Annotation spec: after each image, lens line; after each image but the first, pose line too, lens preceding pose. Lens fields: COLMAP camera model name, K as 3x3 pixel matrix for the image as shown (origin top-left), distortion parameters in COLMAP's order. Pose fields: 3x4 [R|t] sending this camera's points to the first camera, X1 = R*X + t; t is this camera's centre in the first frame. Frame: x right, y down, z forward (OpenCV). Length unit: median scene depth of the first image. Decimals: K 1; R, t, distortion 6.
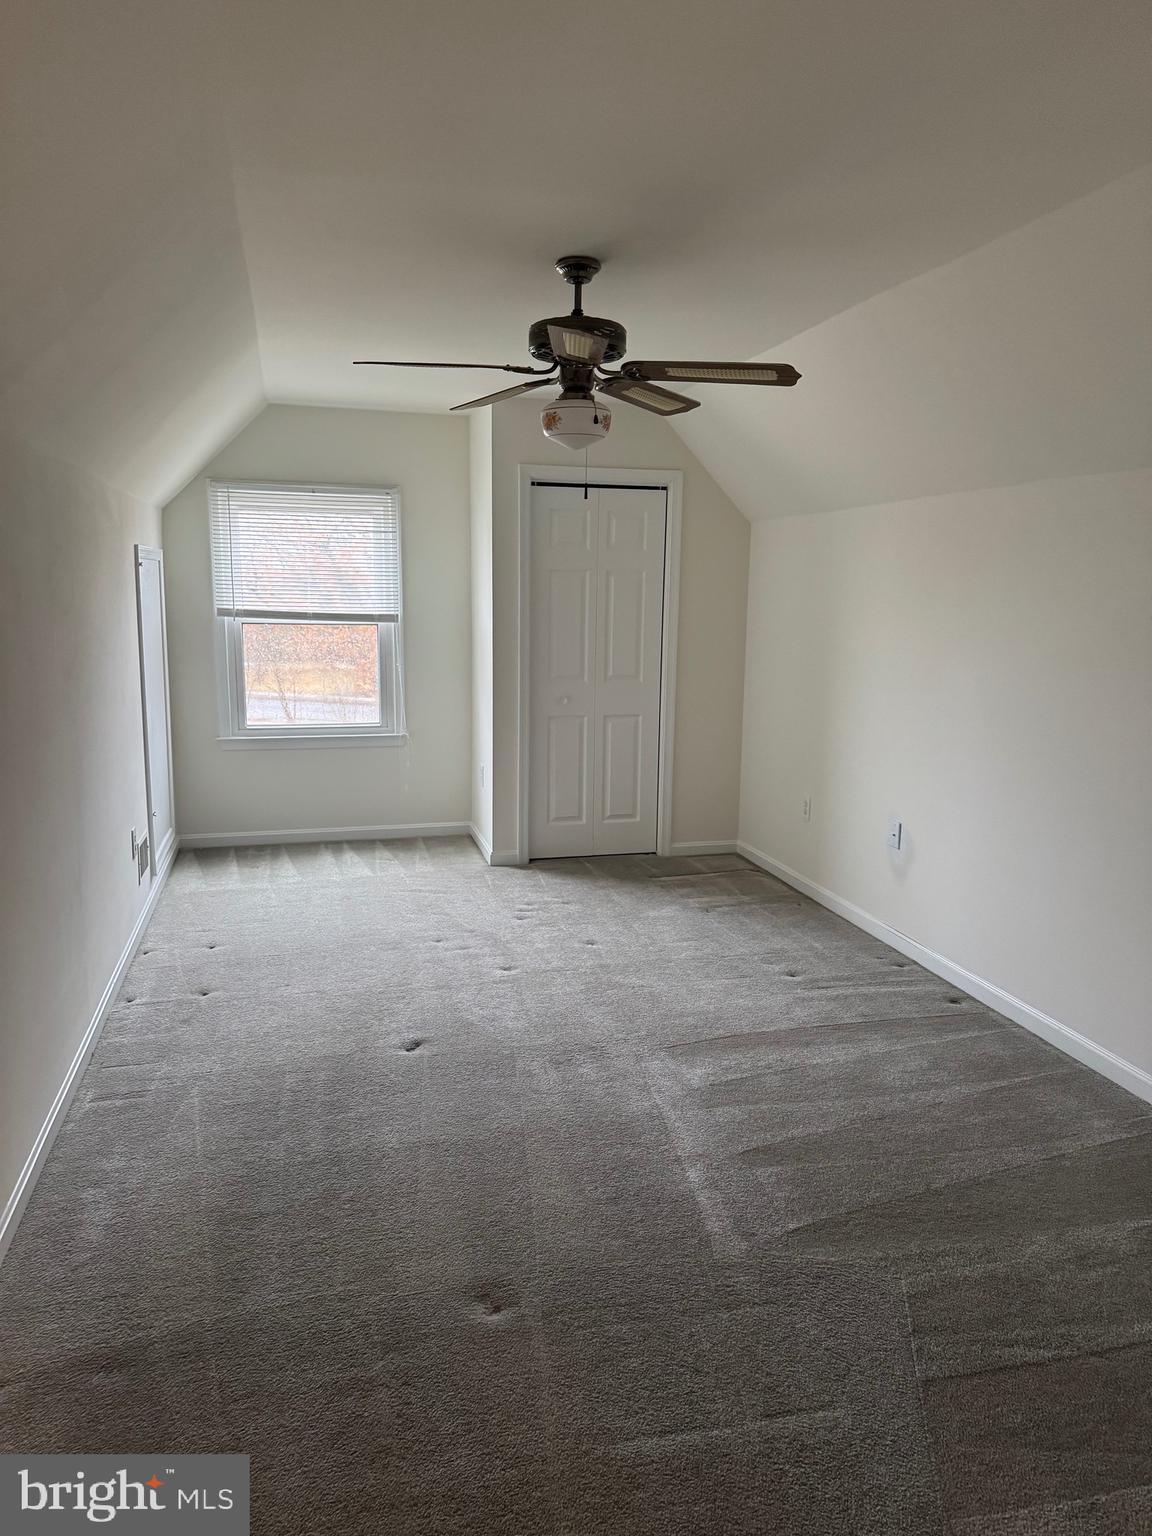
lens RADIAL K [[1068.0, 0, 578.2], [0, 1068.0, 762.7], [0, 0, 1]] dist [0.059944, -0.064614]
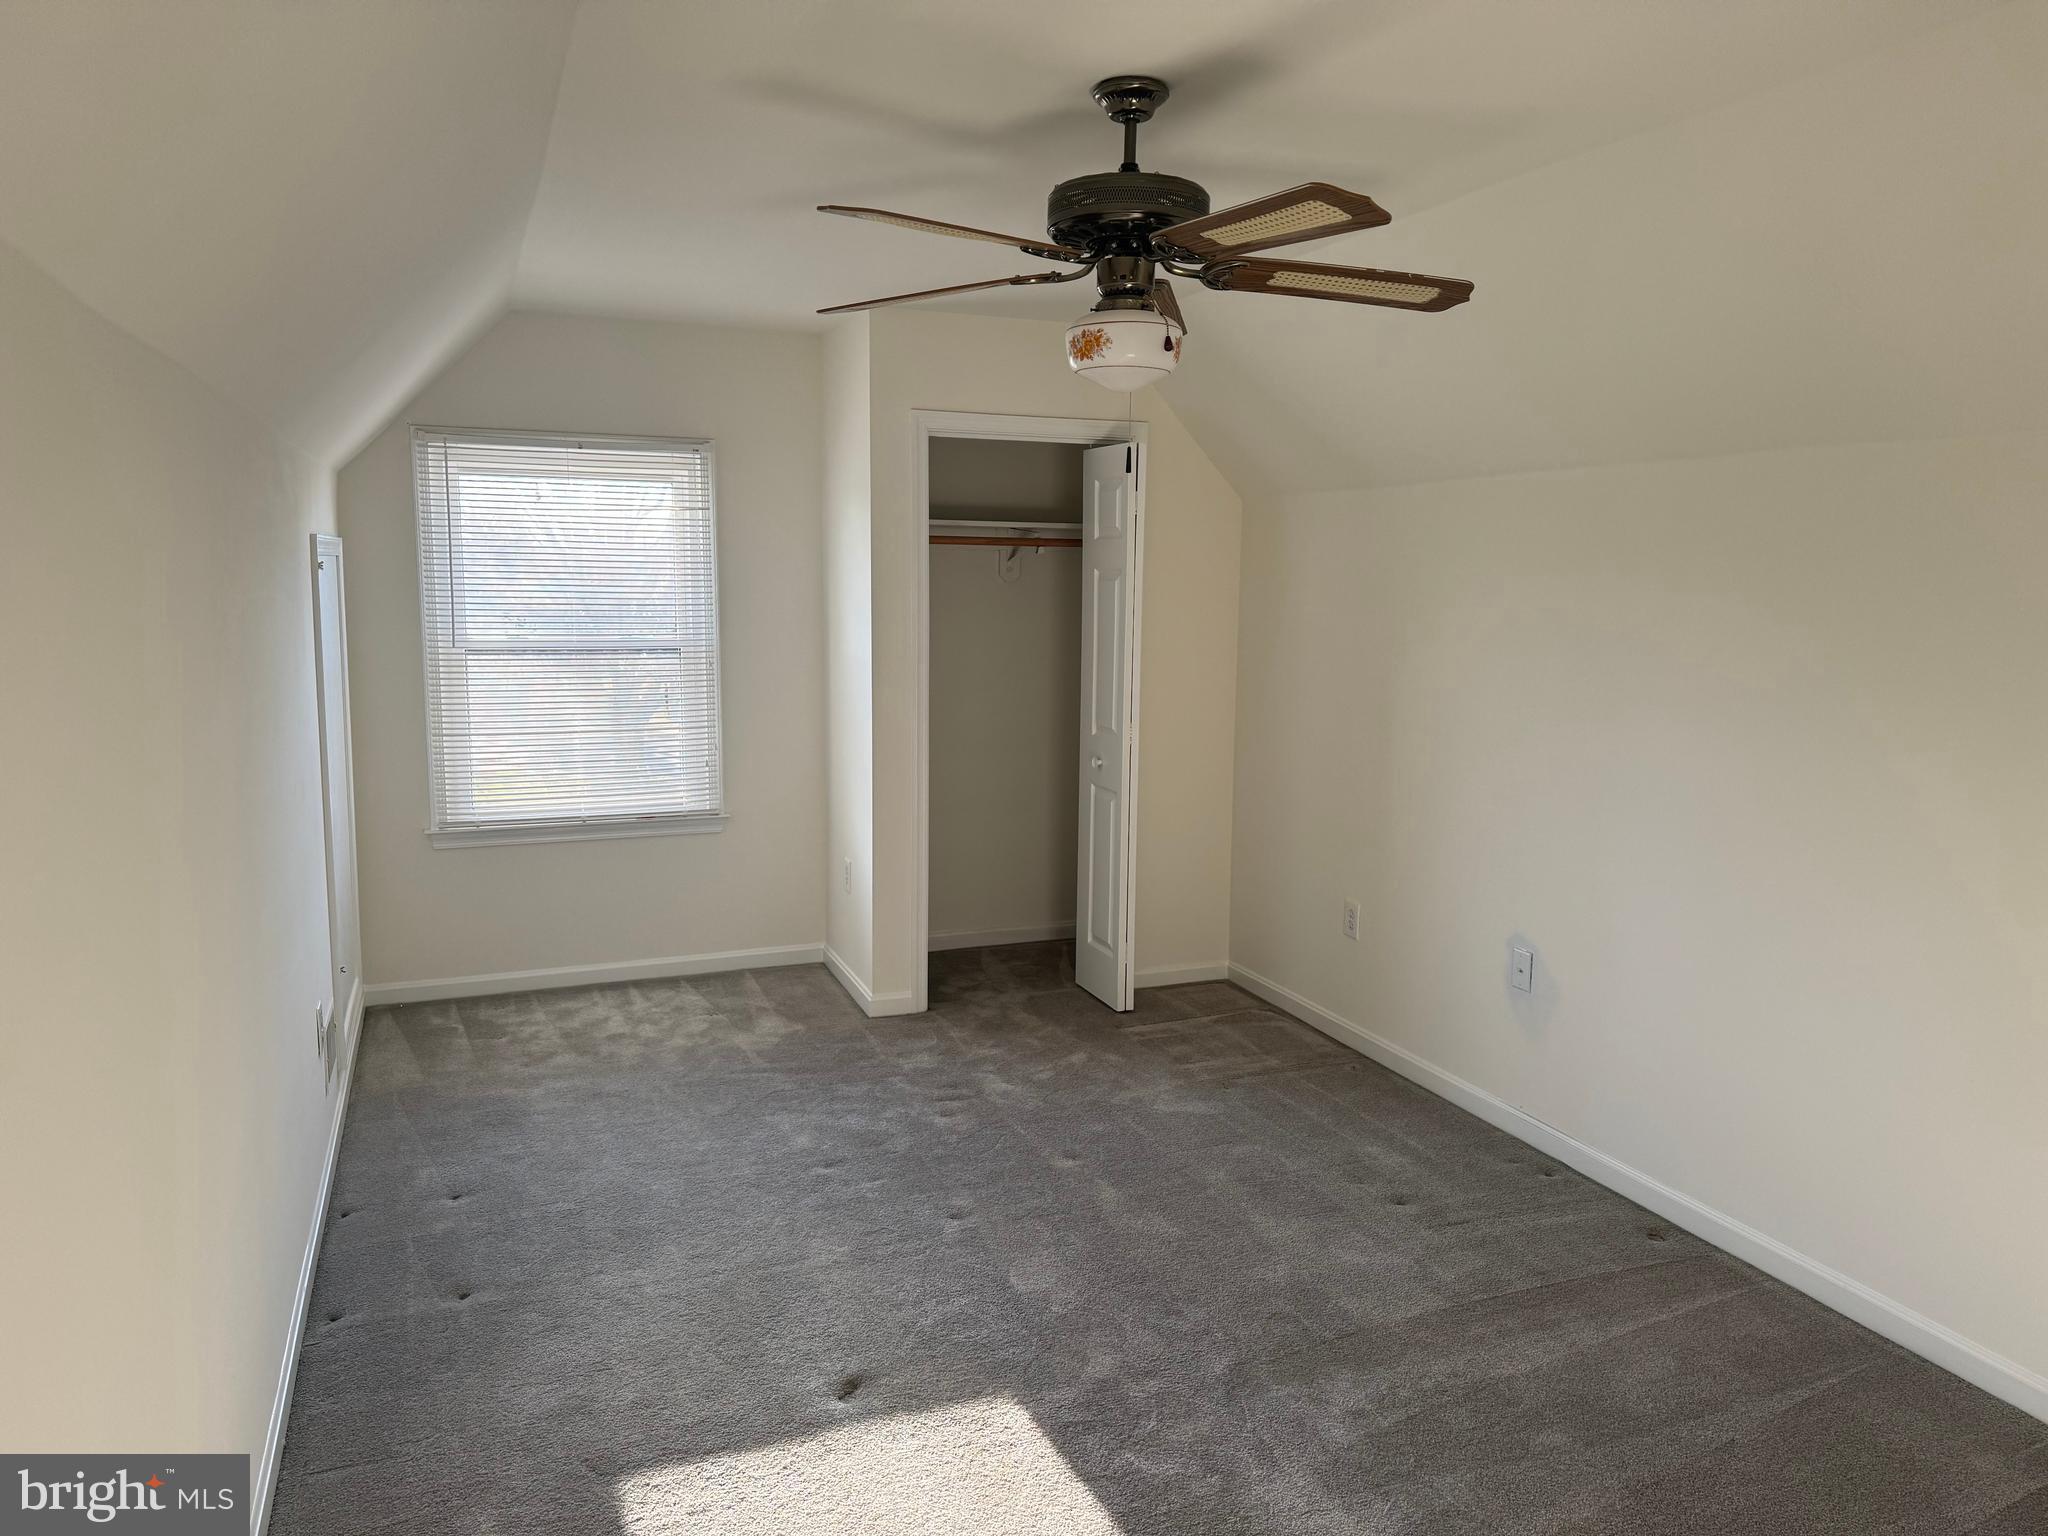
lens RADIAL K [[1424.0, 0, 1024.0], [0, 1424.0, 768.0], [0, 0, 1]] dist [0.059944, -0.064614]
pose [[0.992850, -0.018489, 0.117929, -0.112051], [0.021145, 0.999549, -0.021314, -0.044890], [-0.117482, 0.023656, 0.992793, 0.148007]]
